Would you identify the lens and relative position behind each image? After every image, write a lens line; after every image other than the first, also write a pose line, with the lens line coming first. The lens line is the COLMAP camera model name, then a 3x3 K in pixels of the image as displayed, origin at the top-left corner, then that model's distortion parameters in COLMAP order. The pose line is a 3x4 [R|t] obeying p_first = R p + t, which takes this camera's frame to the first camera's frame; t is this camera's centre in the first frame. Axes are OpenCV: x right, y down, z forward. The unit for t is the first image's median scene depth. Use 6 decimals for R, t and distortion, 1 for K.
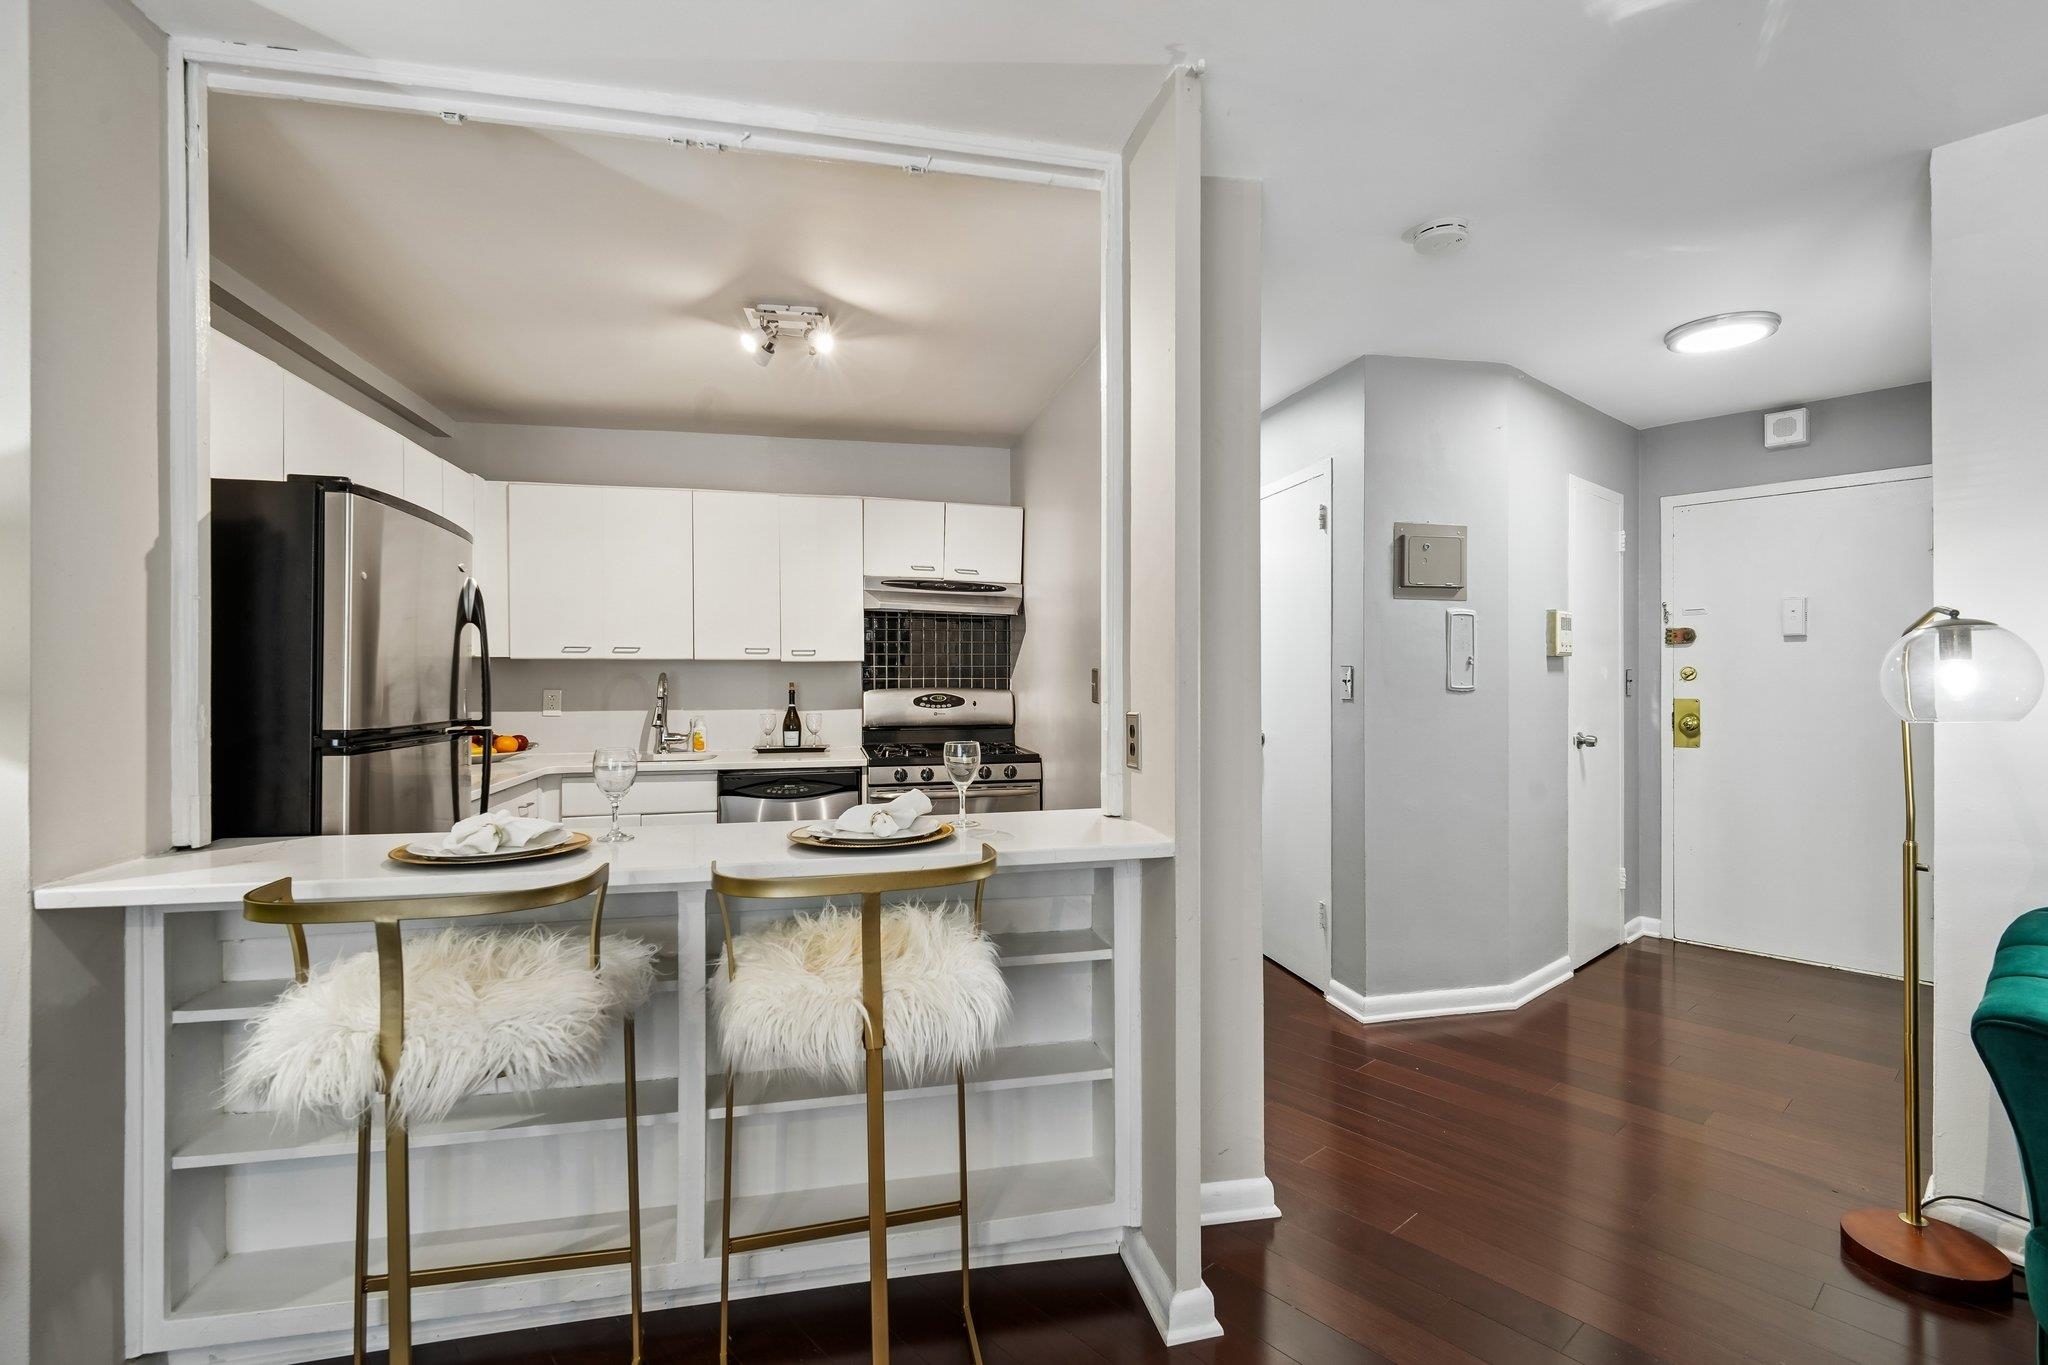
lens RADIAL K [[925.7, 0, 1024.0], [0, 925.7, 682.5], [0, 0, 1]] dist [0.010842, -0.000169]
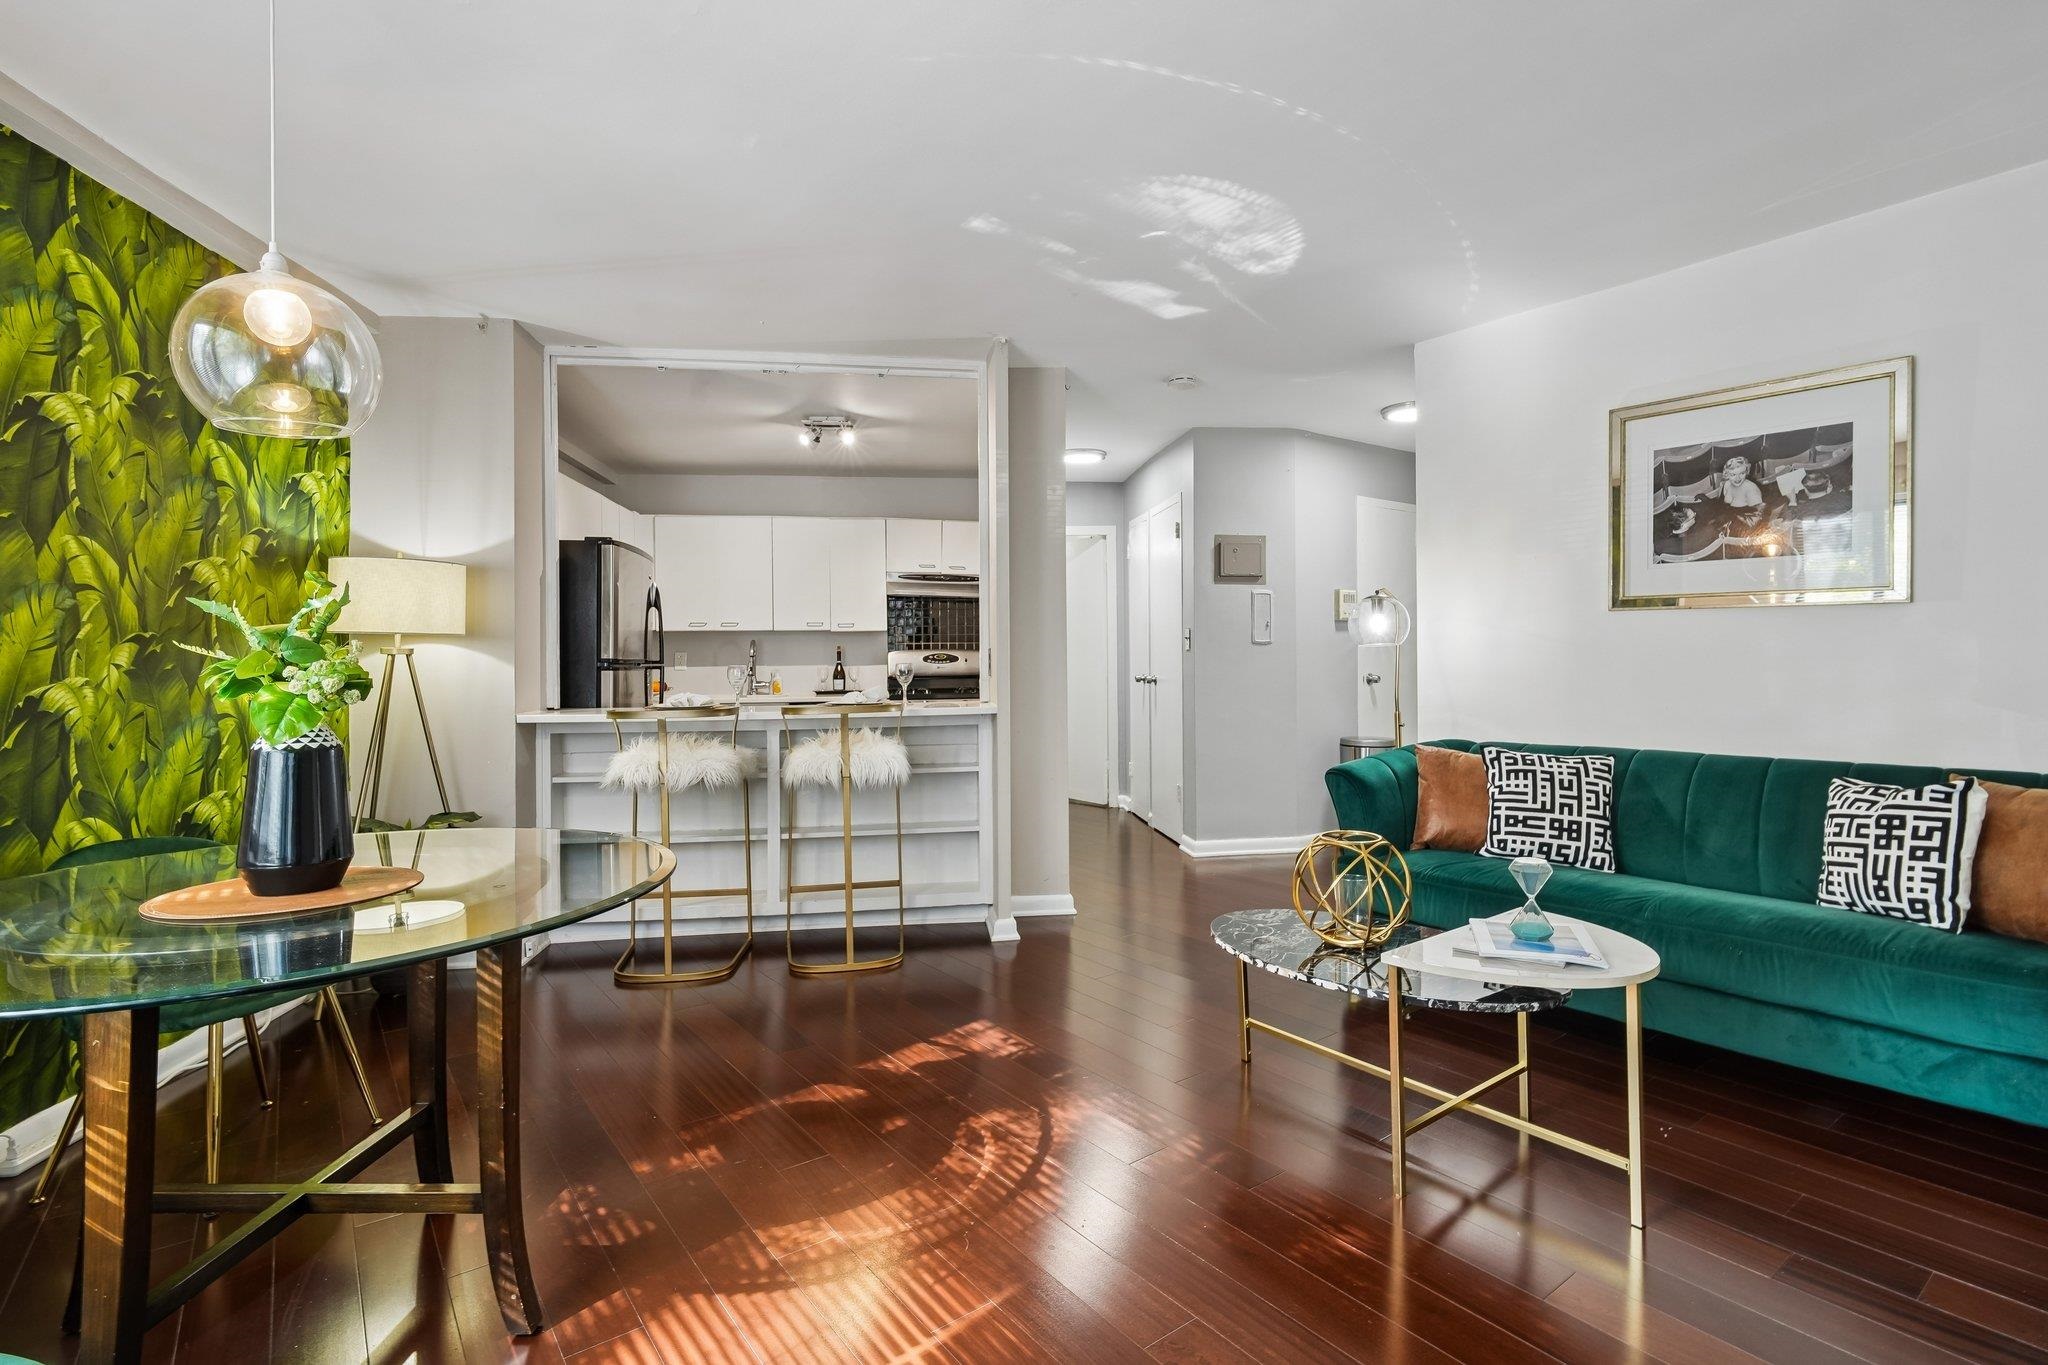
lens RADIAL K [[967.3, 0, 1030.3], [0, 967.3, 663.5], [0, 0, 1]] dist [-0.000372, -0.001799]
pose [[0.996506, -0.008042, -0.083128, 0.221722], [0.007825, 0.999965, -0.002939, 0.043390], [0.083149, 0.002278, 0.996535, -0.619022]]
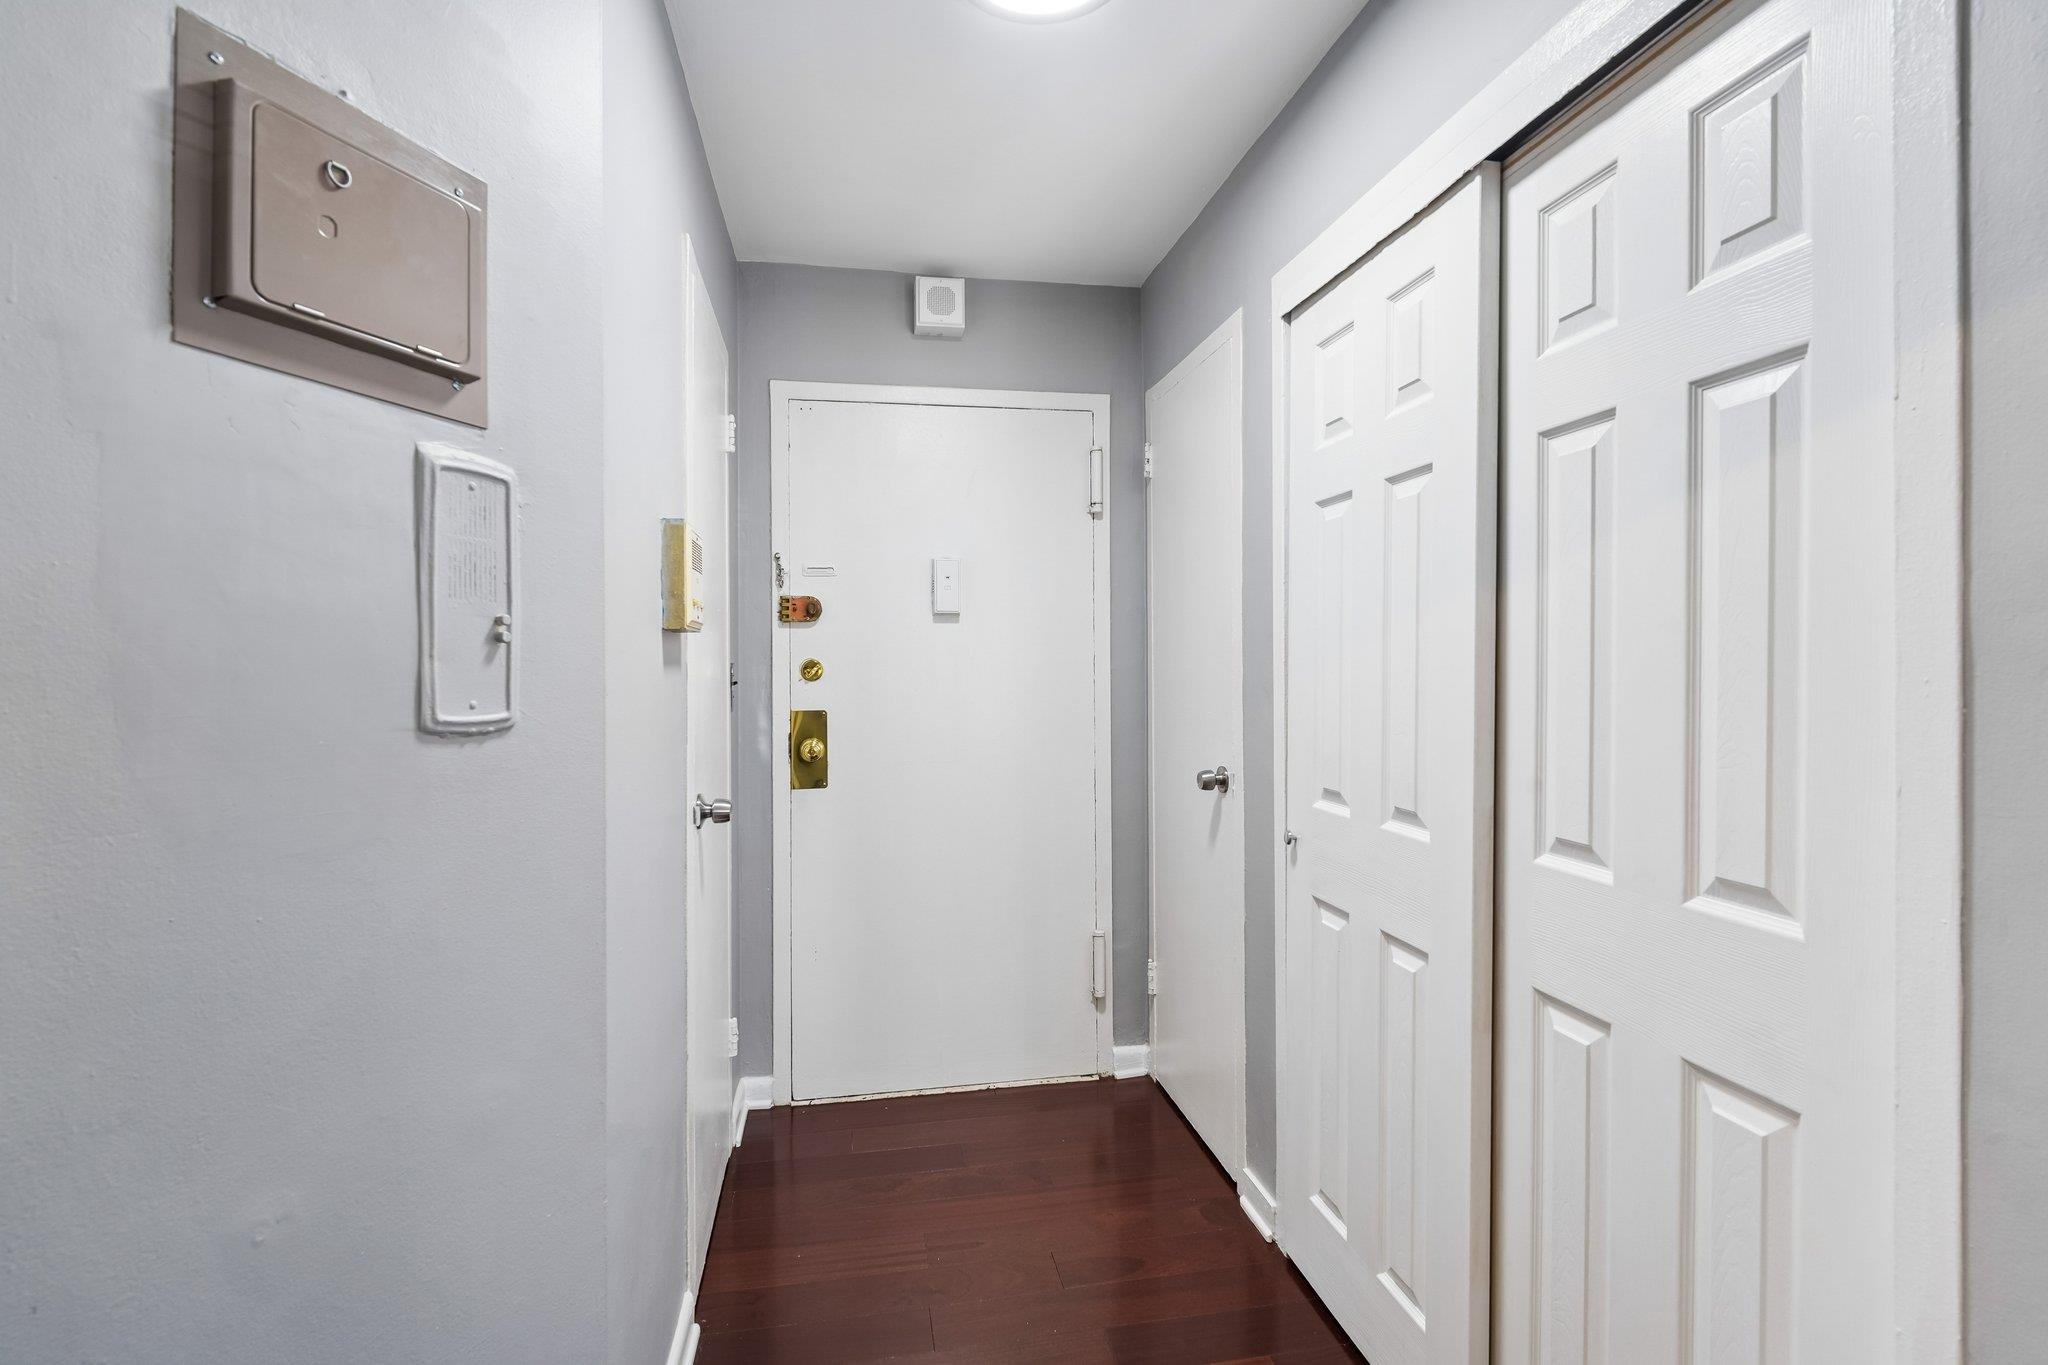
lens RADIAL K [[967.3, 0, 1030.3], [0, 967.3, 663.5], [0, 0, 1]] dist [-0.000372, -0.001799]
pose [[0.517599, 0.005451, 0.855606, 0.300835], [0.006260, 0.999929, -0.010157, -0.008231], [-0.855601, 0.010614, 0.517528, 0.688525]]
